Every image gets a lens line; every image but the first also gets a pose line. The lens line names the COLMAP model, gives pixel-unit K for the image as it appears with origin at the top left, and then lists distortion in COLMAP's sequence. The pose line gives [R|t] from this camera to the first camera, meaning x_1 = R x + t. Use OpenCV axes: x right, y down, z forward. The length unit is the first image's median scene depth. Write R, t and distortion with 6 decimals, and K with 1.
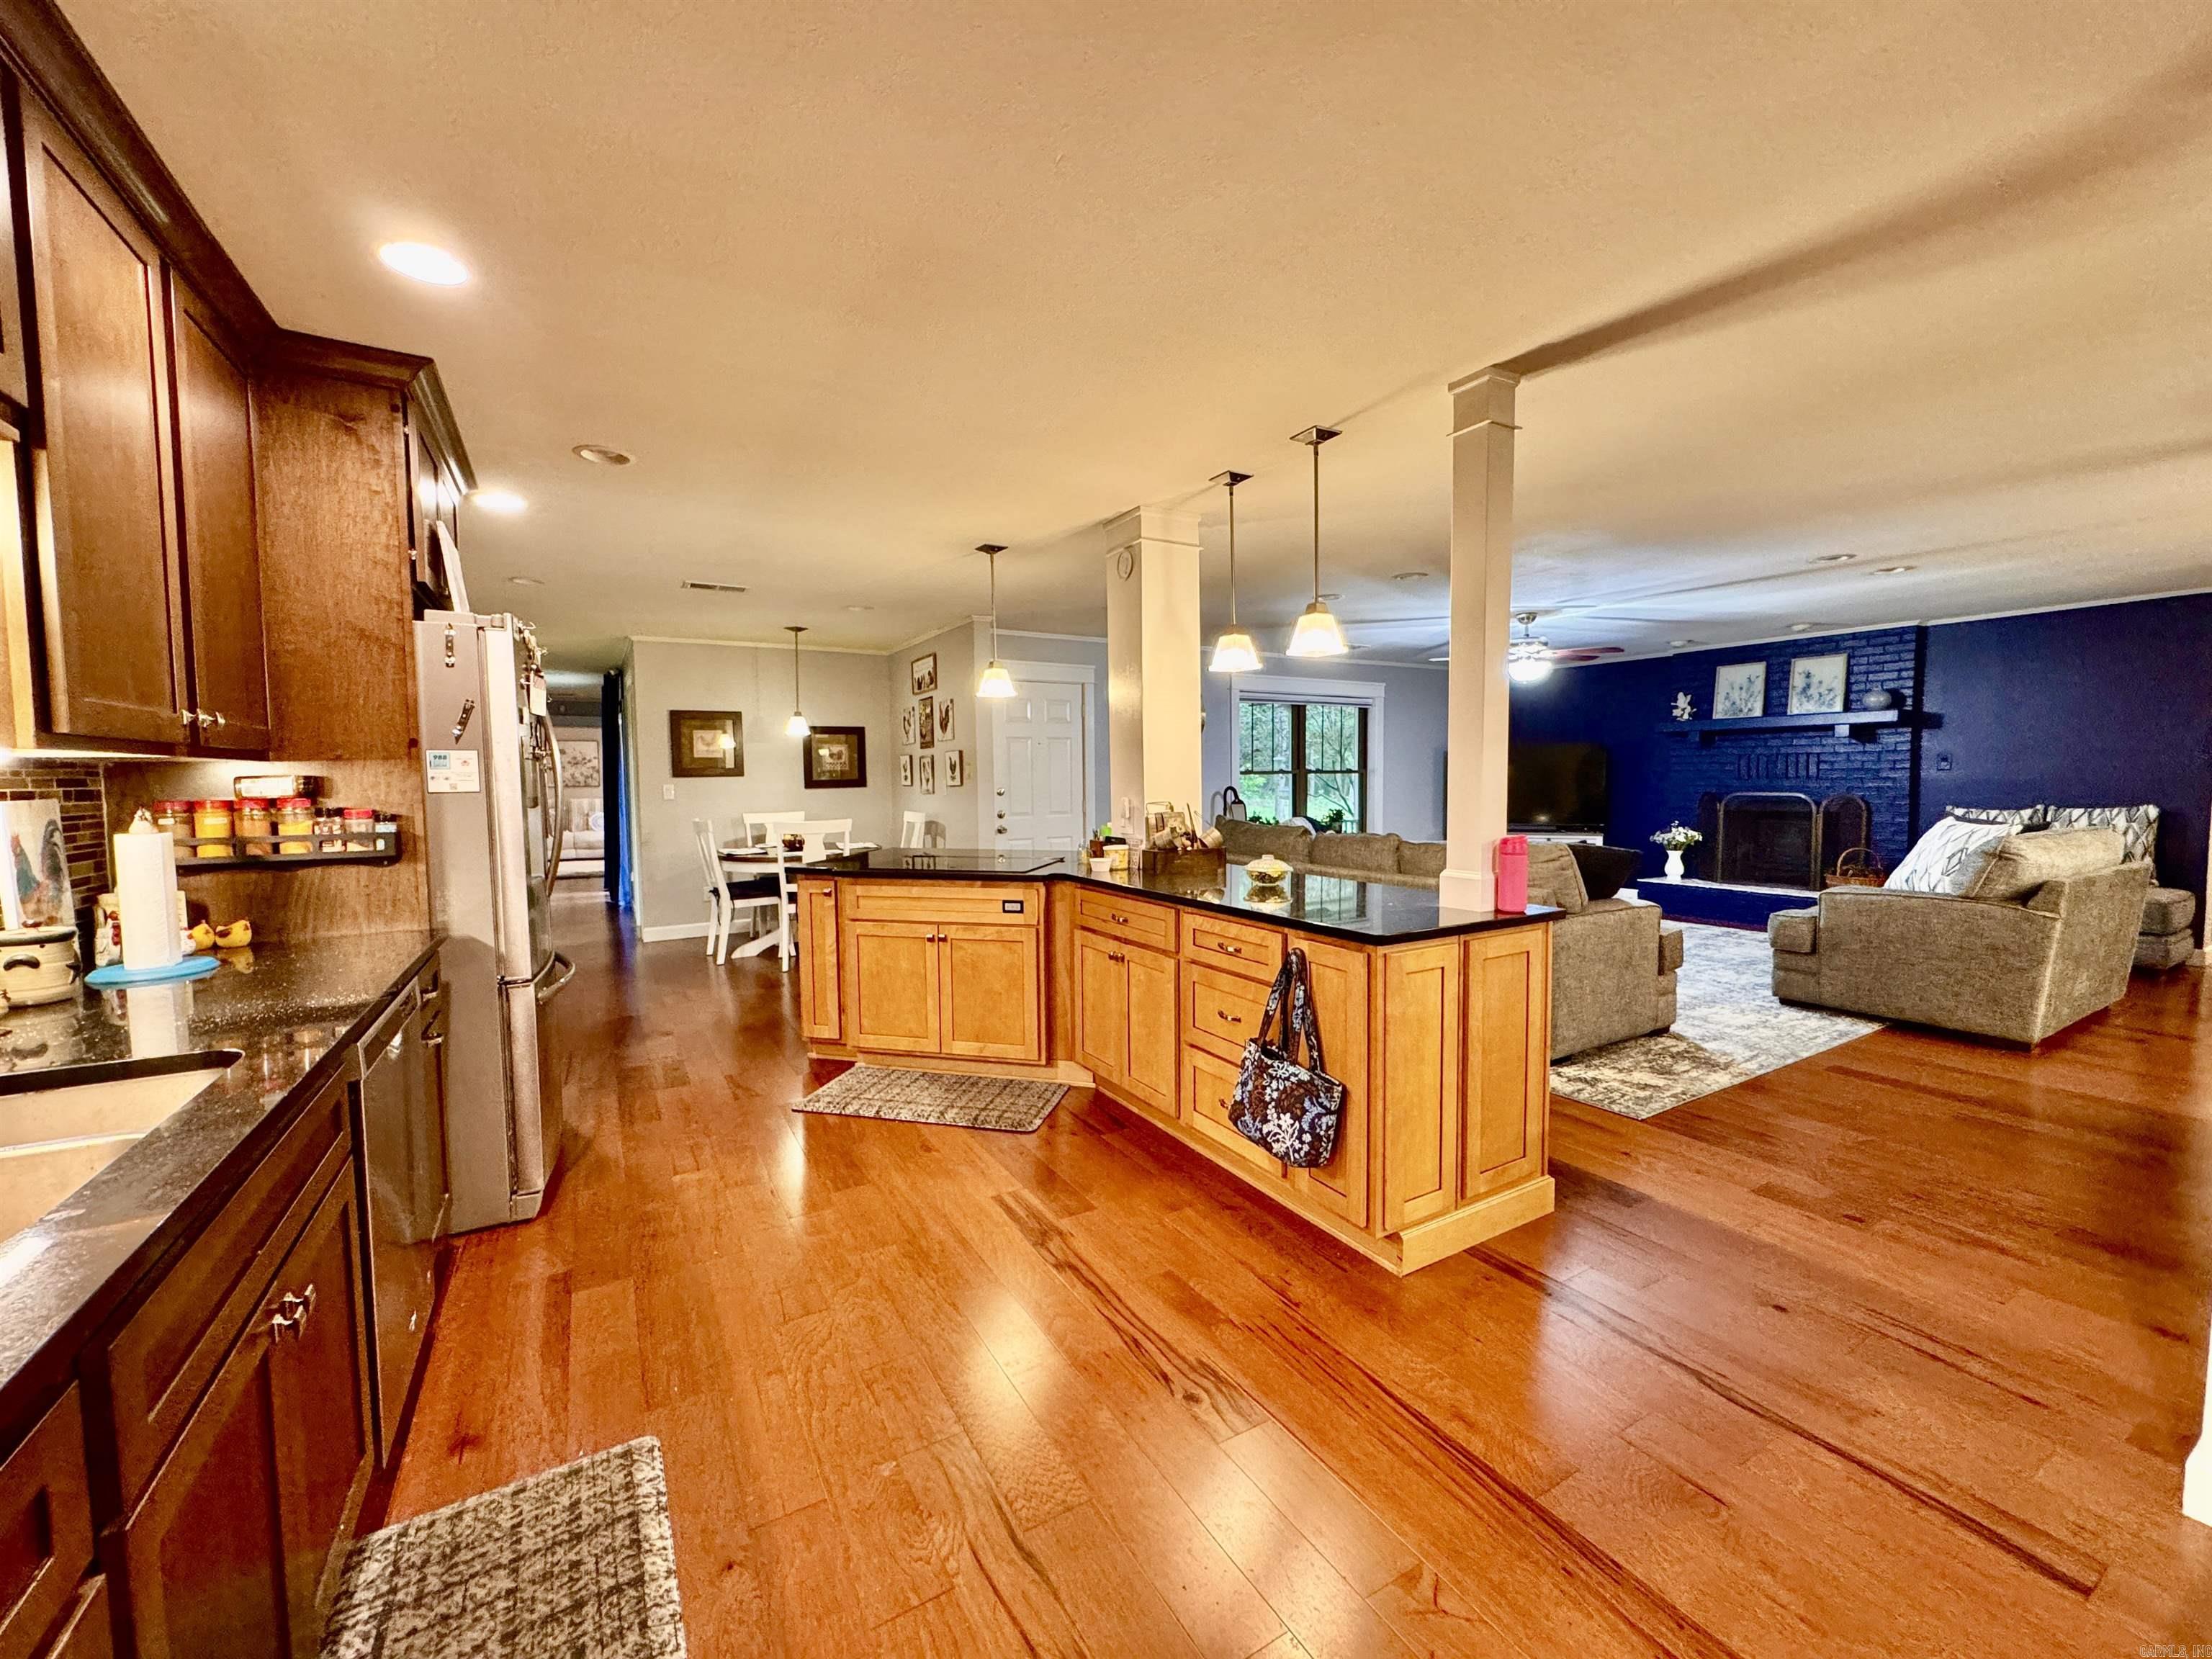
lens RADIAL K [[883.2, 0, 1103.3], [0, 883.2, 827.0], [0, 0, 1]] dist [-0.002167, -0.000273]
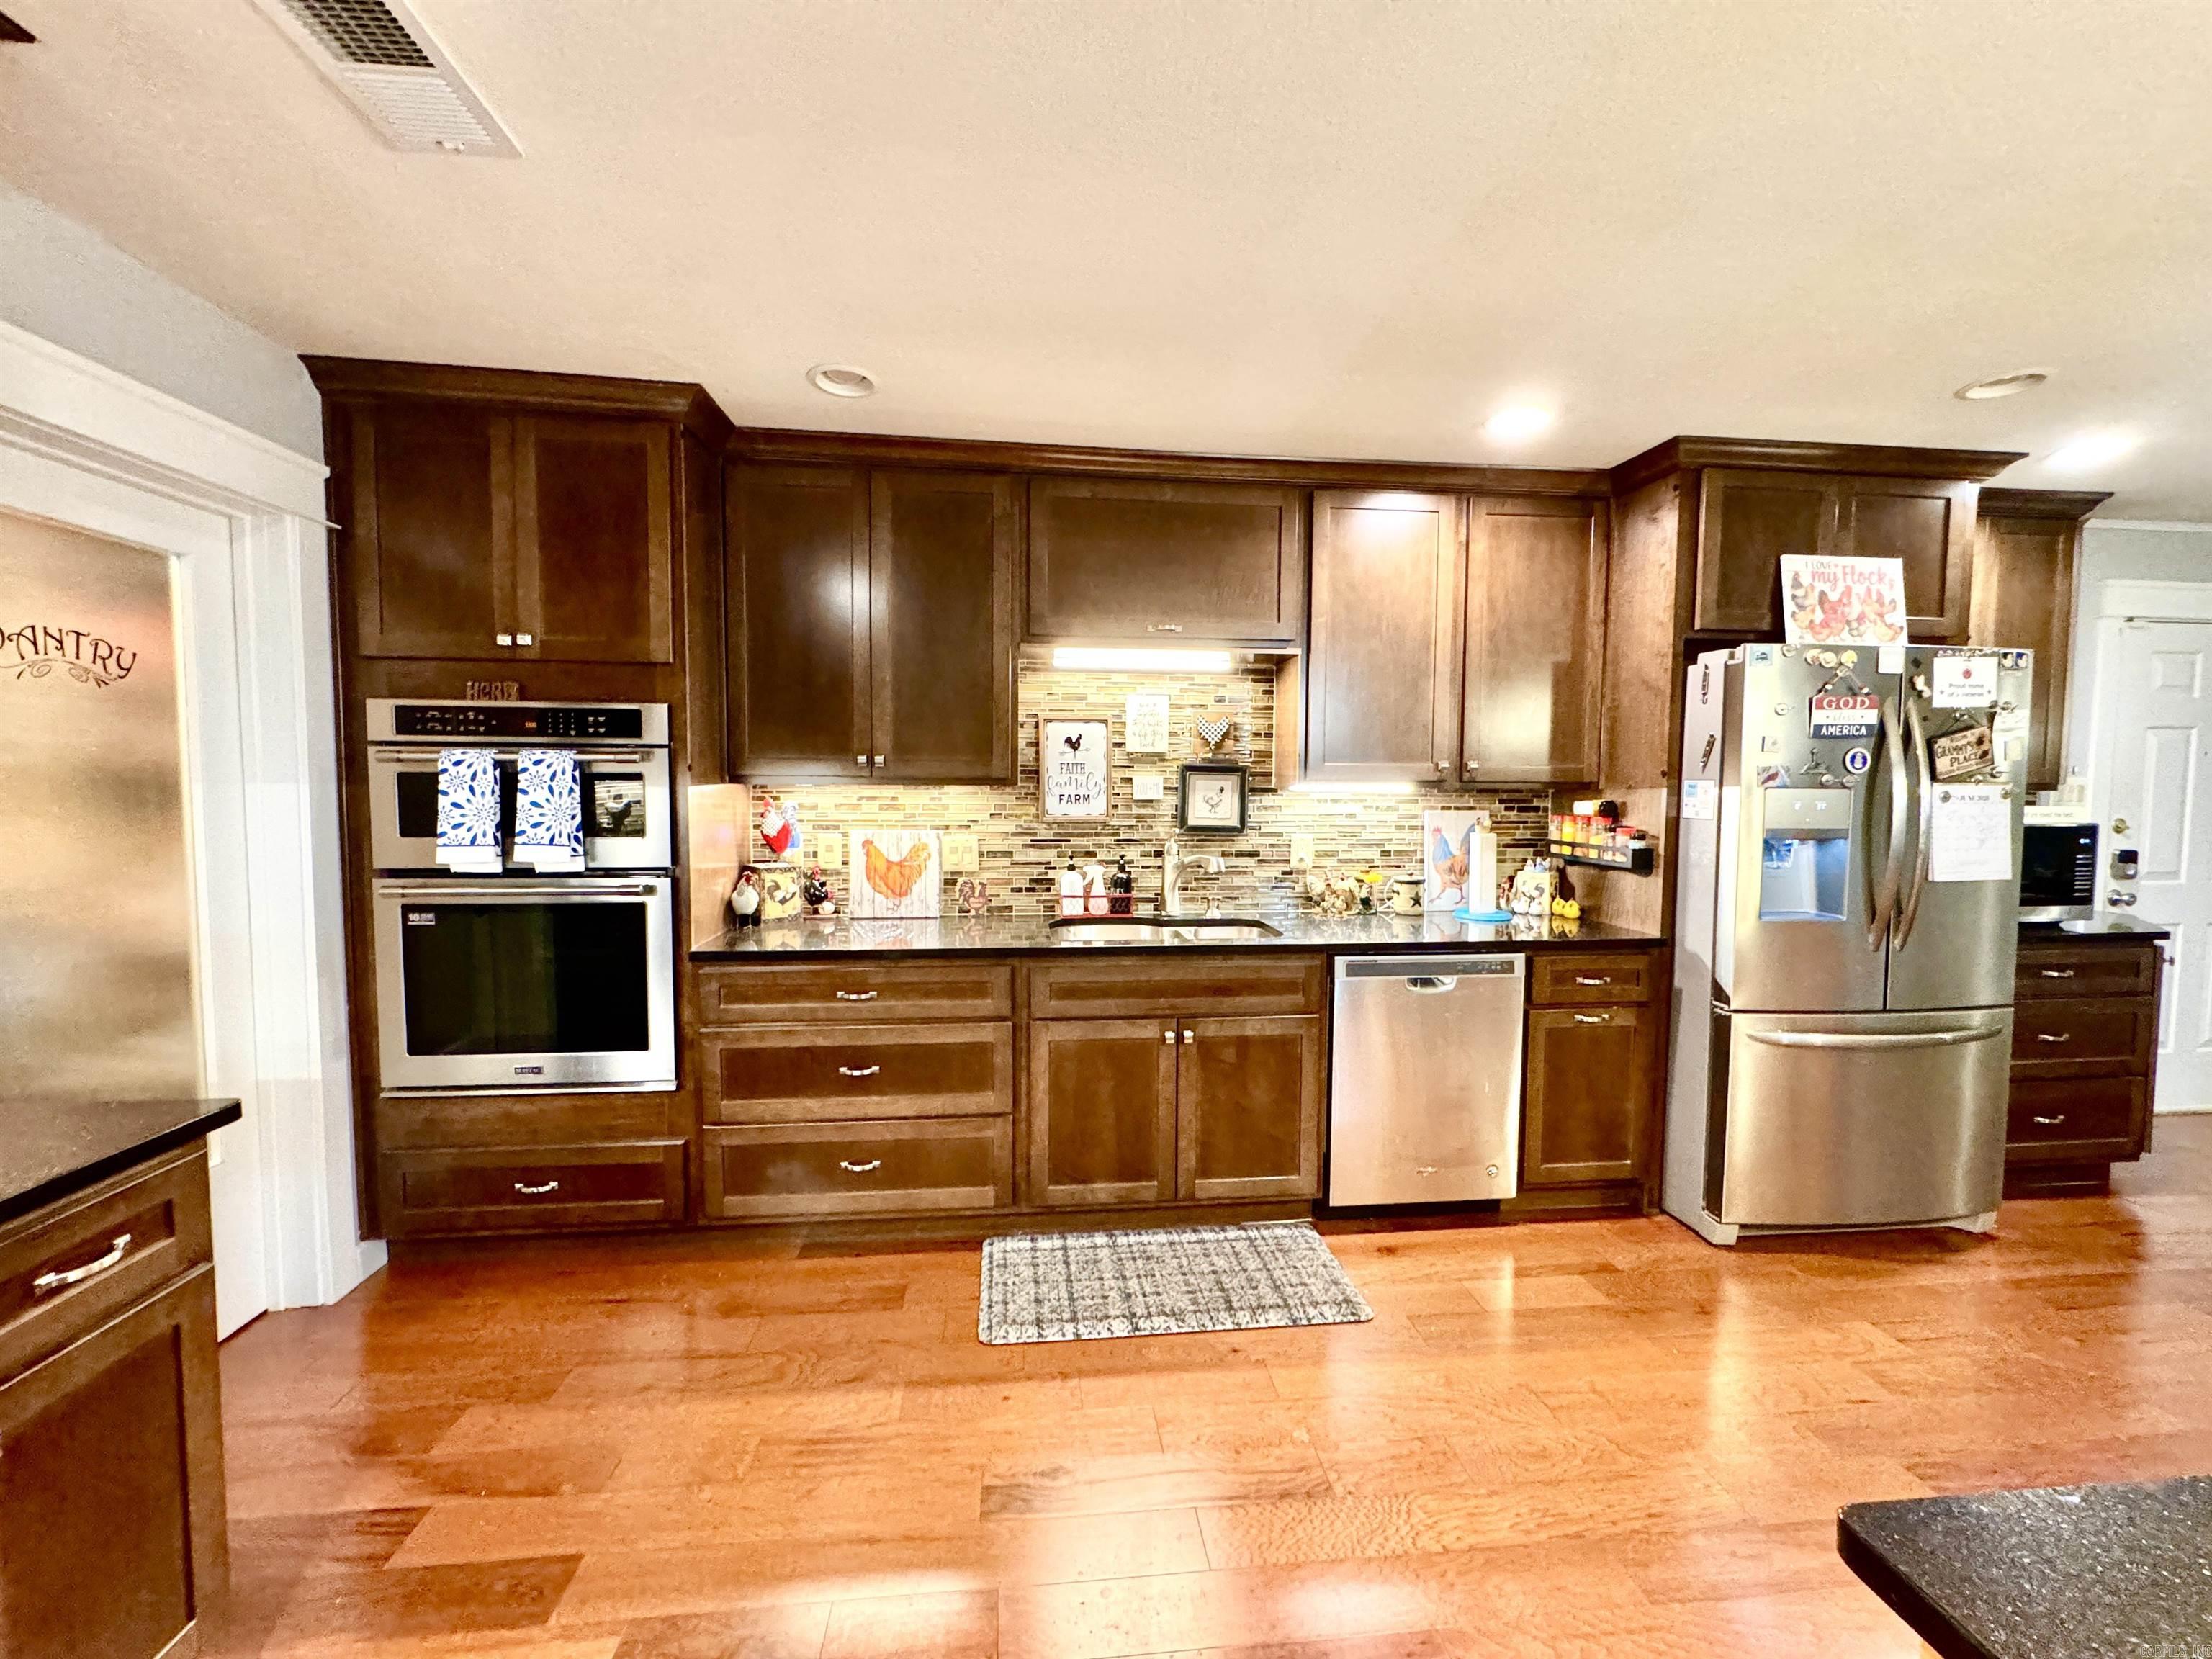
lens RADIAL K [[883.2, 0, 1103.5], [0, 883.2, 832.9], [0, 0, 1]] dist [-0.002167, -0.000273]
pose [[-0.421576, 0.060679, -0.904761, 0.596008], [-0.050204, 0.994666, 0.090101, -0.088003], [0.905402, 0.083407, -0.416281, 0.845256]]
